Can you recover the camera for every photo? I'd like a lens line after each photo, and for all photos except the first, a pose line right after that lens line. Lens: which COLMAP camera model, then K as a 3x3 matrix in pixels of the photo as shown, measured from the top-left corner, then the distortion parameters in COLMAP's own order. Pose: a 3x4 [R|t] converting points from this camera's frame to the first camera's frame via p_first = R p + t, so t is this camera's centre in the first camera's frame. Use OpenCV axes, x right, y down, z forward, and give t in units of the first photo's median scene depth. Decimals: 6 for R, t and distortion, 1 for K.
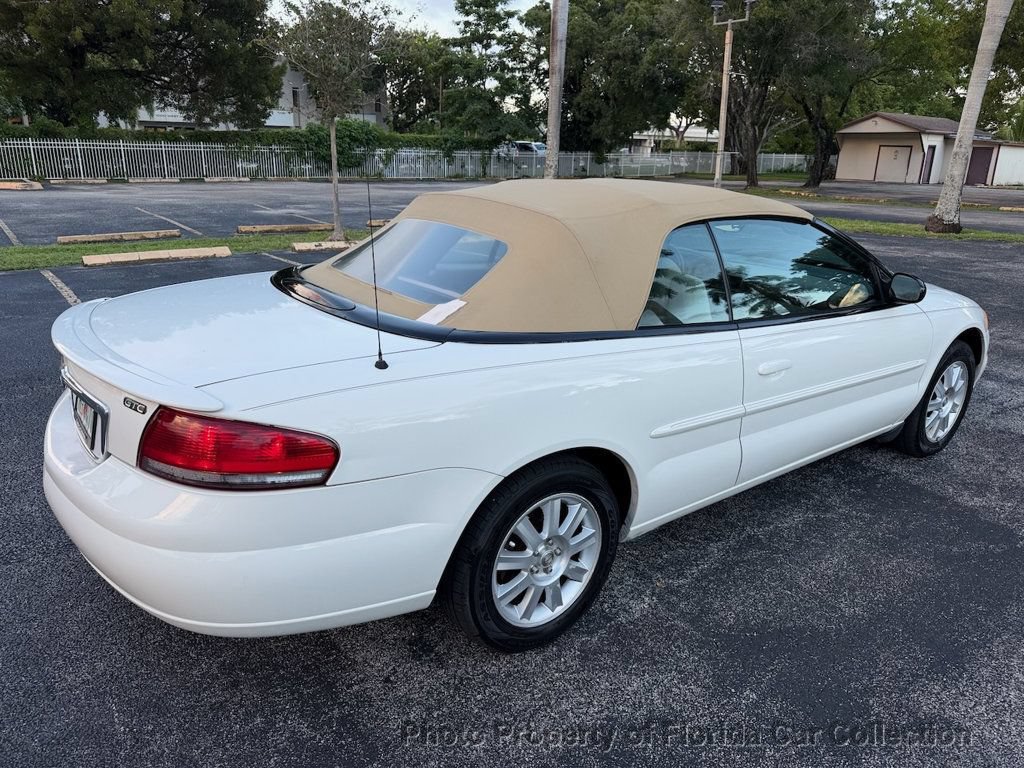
lens RADIAL K [[741.6, 0, 519.5], [0, 741.6, 397.7], [0, 0, 1]] dist [0.031390, -0.037132]
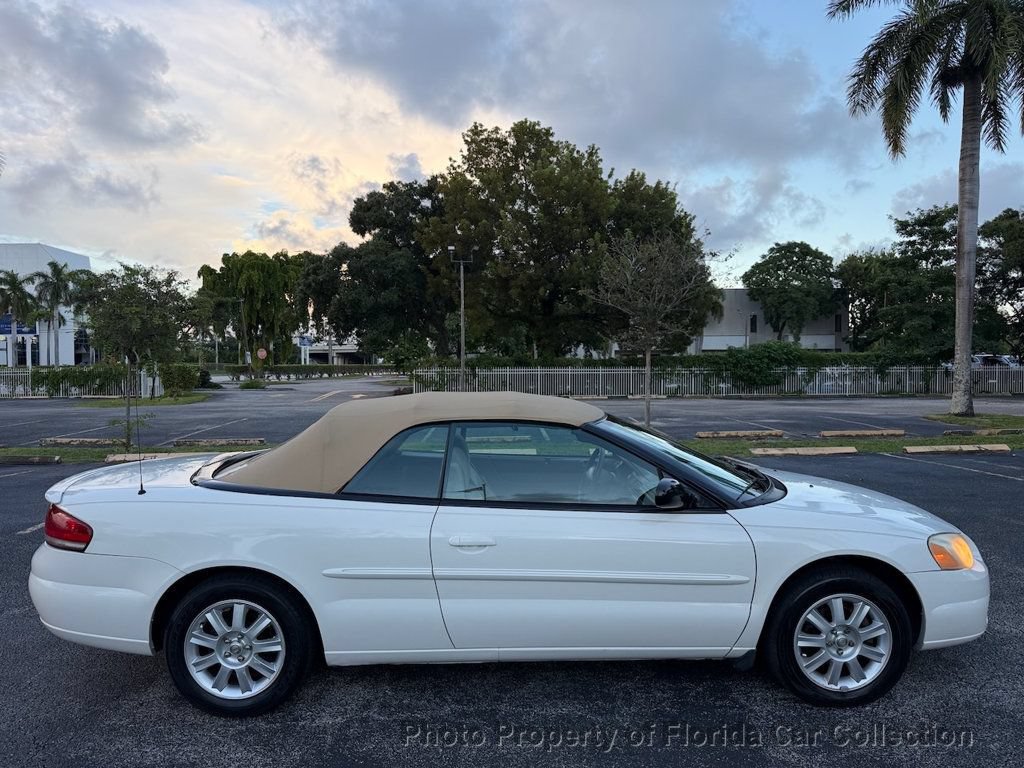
lens RADIAL K [[741.6, 0, 509.8], [0, 741.6, 389.5], [0, 0, 1]] dist [0.031390, -0.037132]
pose [[0.795196, -0.006926, -0.606313, 0.105115], [-0.170097, 0.957236, -0.234022, -0.000815], [0.582005, 0.289226, 0.760012, 0.007173]]
